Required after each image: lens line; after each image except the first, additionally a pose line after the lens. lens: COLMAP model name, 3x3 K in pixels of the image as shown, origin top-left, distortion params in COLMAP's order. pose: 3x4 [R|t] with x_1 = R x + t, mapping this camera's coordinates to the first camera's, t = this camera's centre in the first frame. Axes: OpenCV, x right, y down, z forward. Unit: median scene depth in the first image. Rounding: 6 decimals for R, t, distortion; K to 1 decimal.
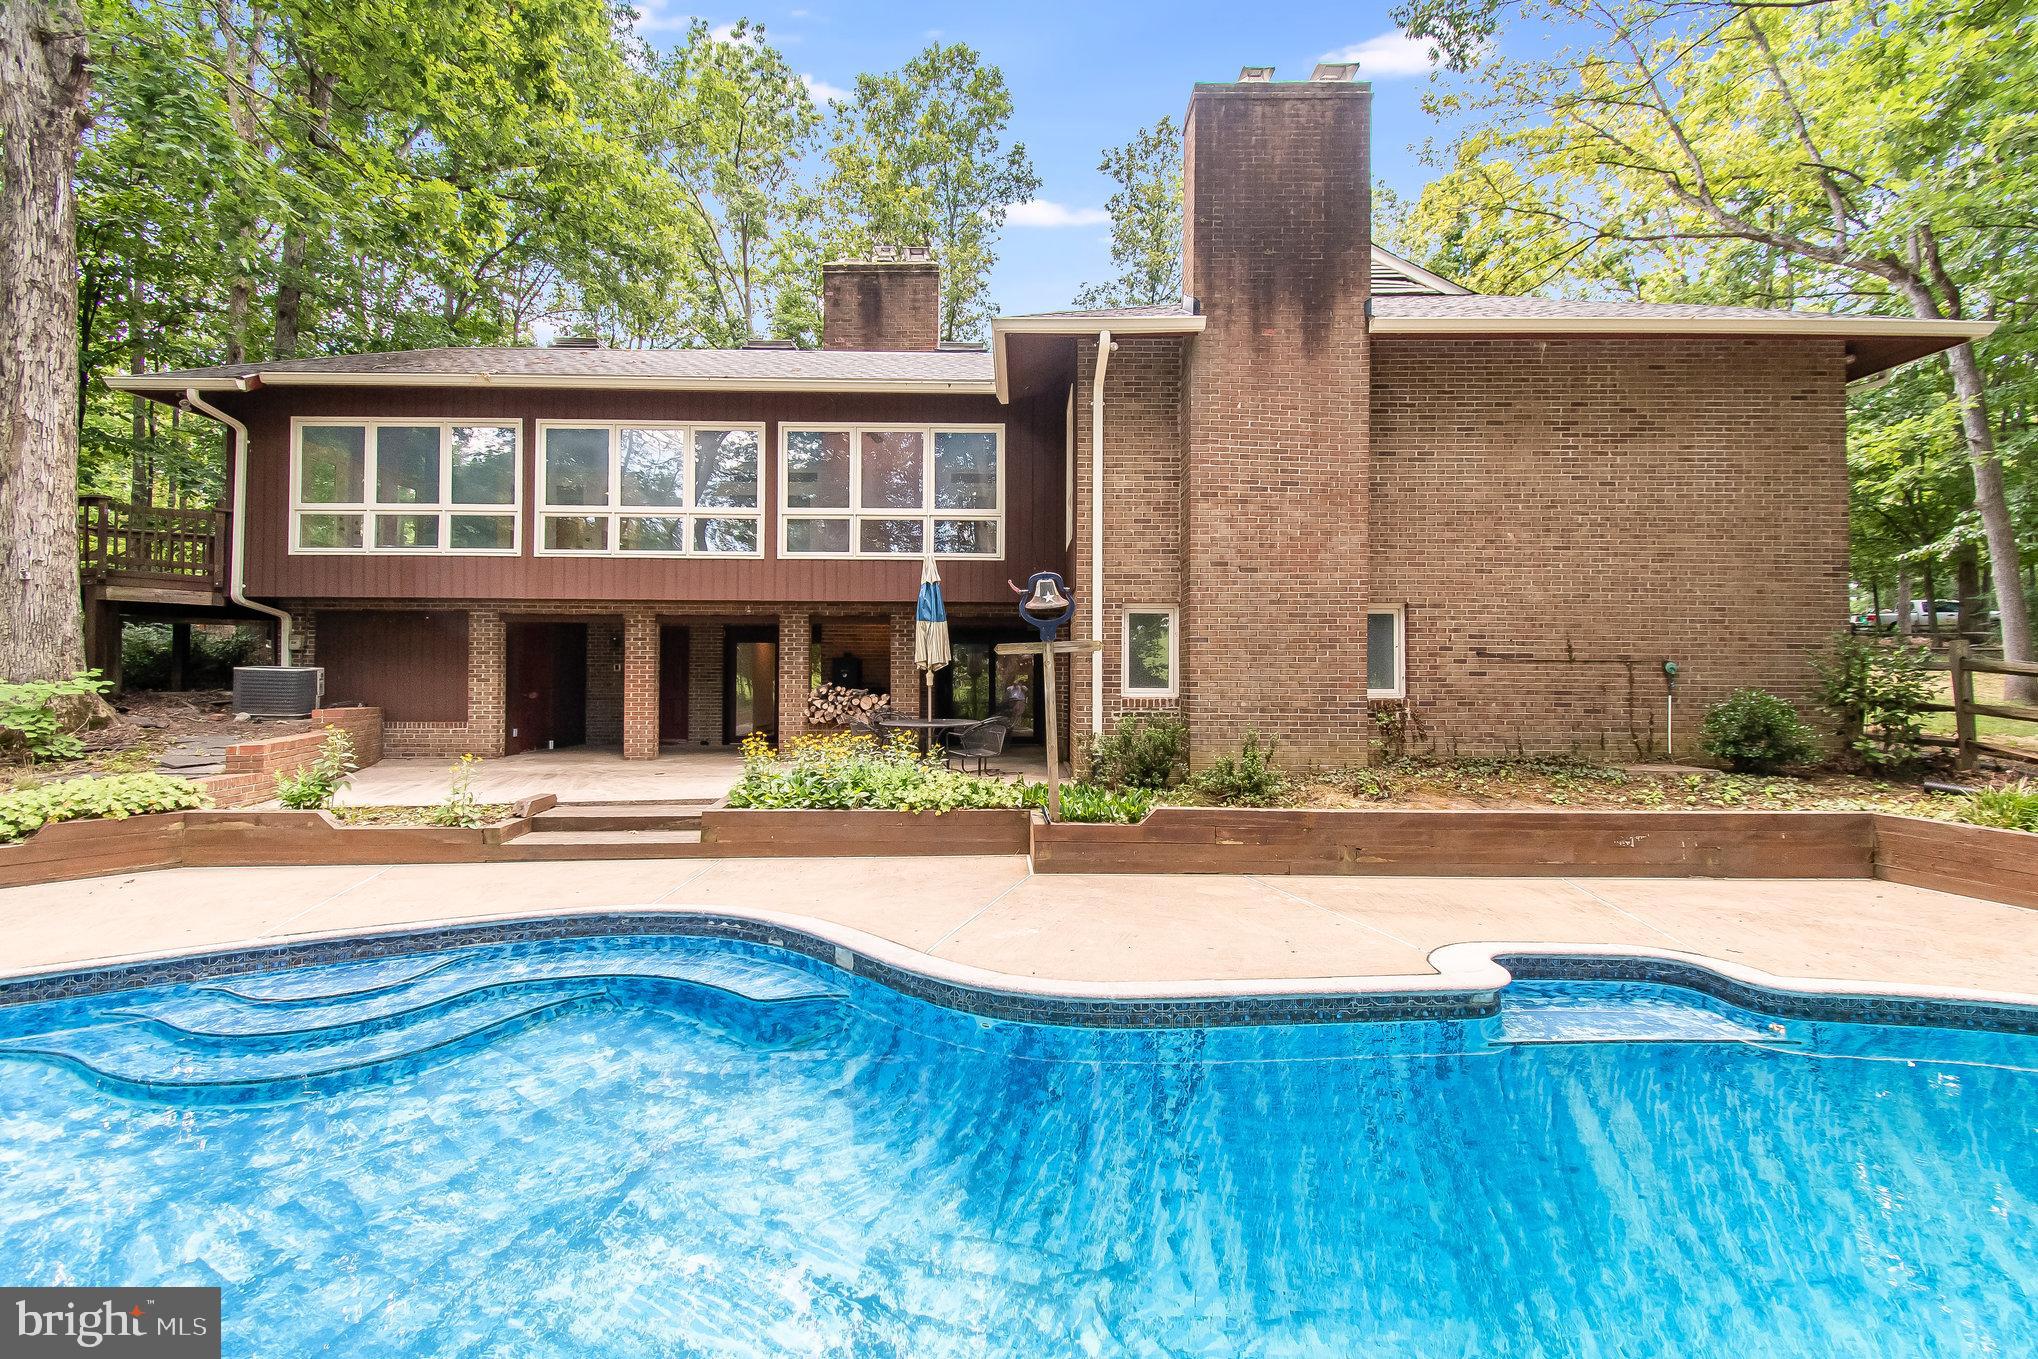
lens RADIAL K [[895.1, 0, 1018.8], [0, 895.1, 661.4], [0, 0, 1]] dist [0.040149, -0.023782]
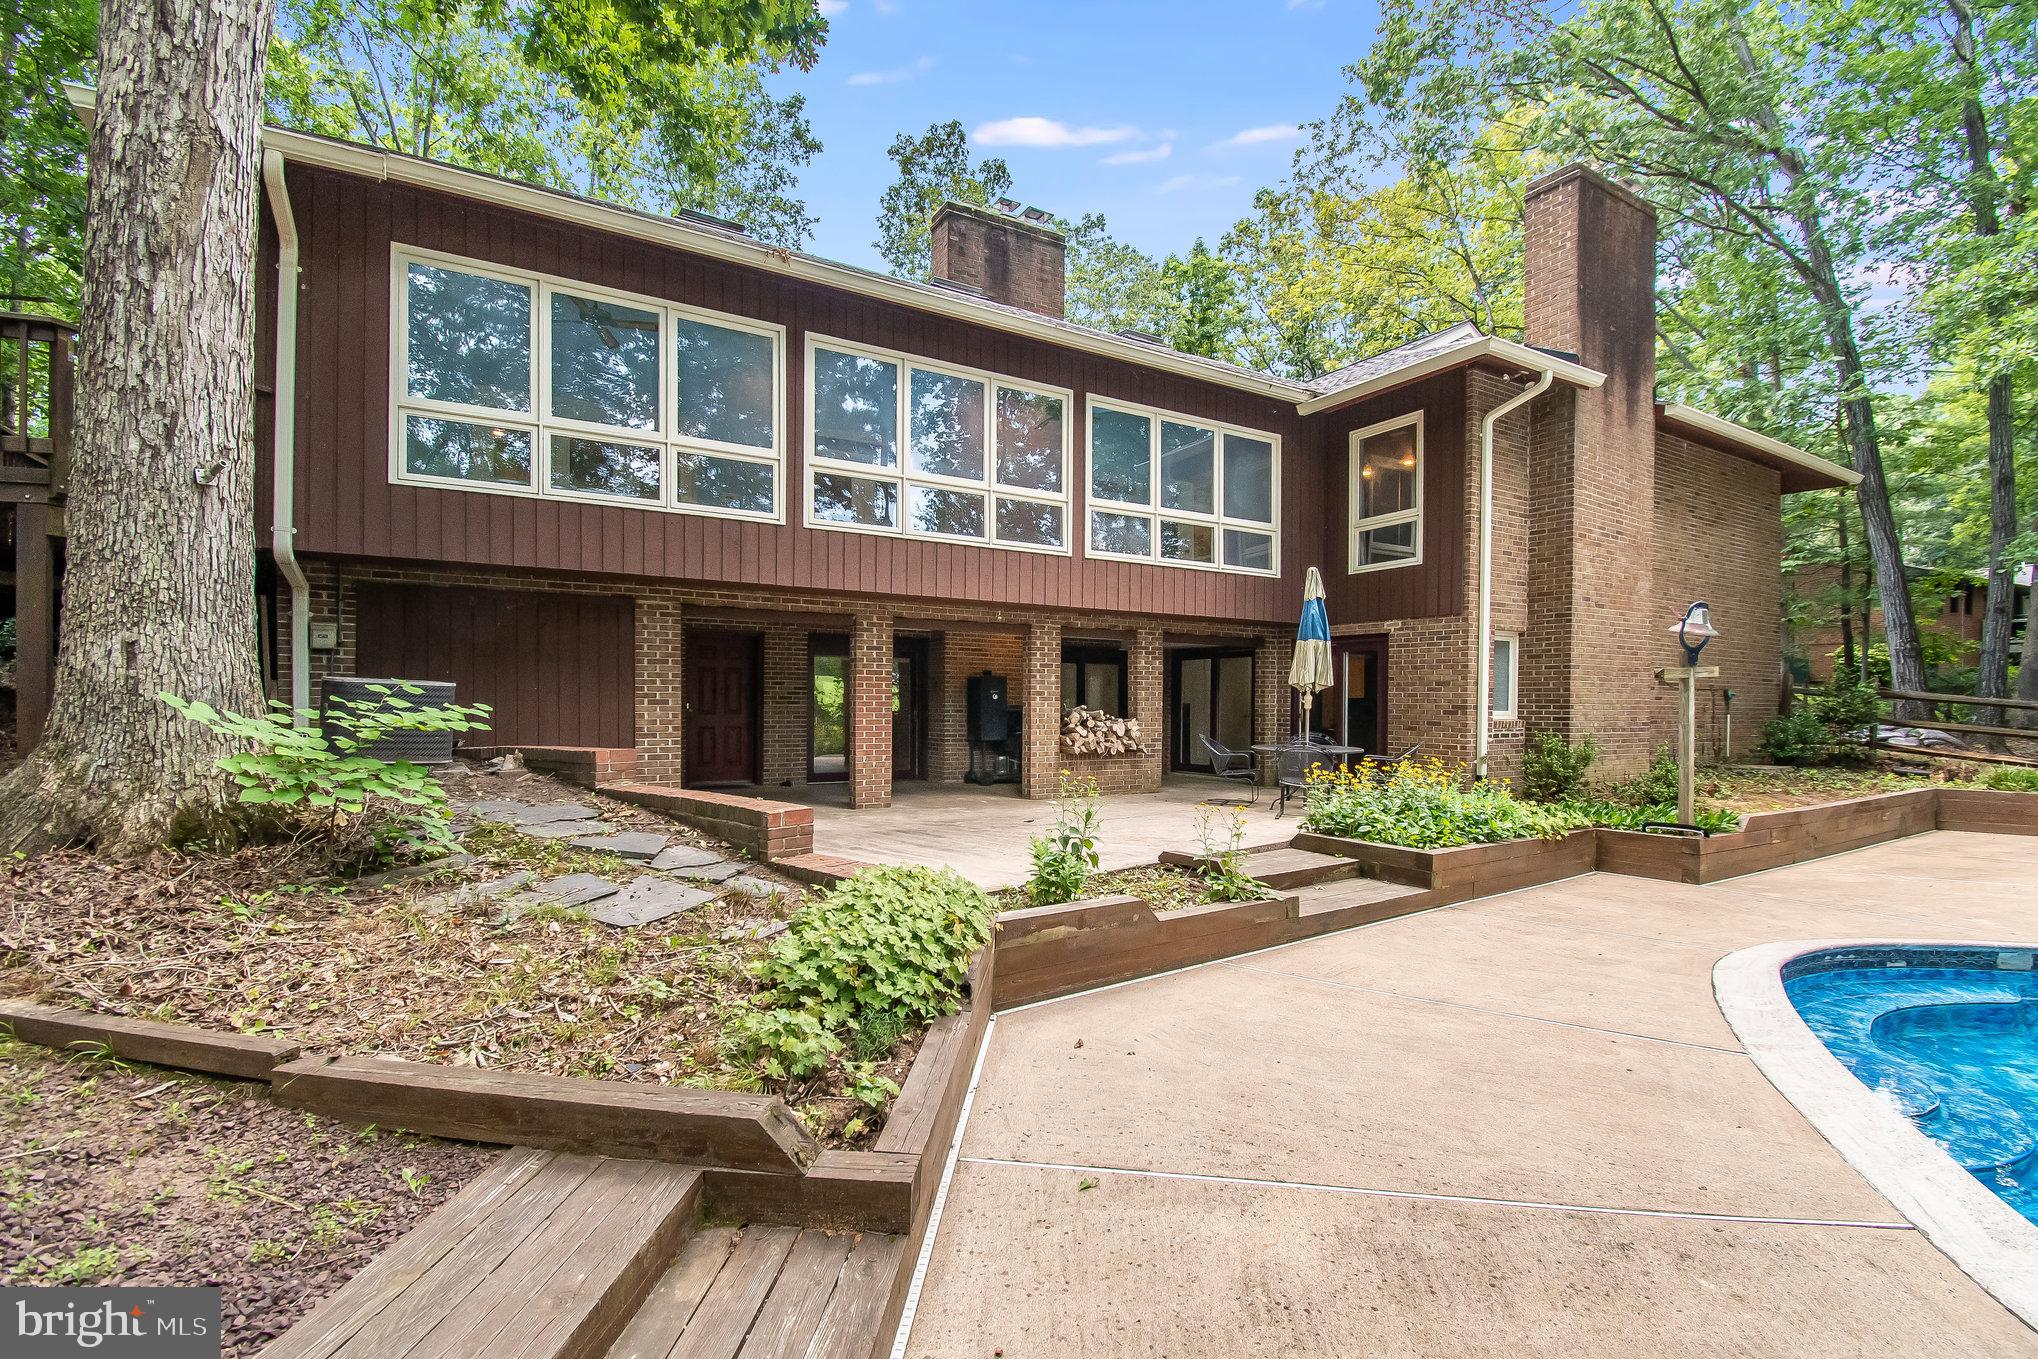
lens RADIAL K [[916.5, 0, 1016.8], [0, 916.5, 708.9], [0, 0, 1]] dist [-0.000390, -0.009026]
pose [[0.859795, -0.002603, 0.510633, -0.913648], [-0.011408, 0.999640, 0.024304, 0.007916], [-0.510512, -0.026722, 0.859455, 0.358616]]
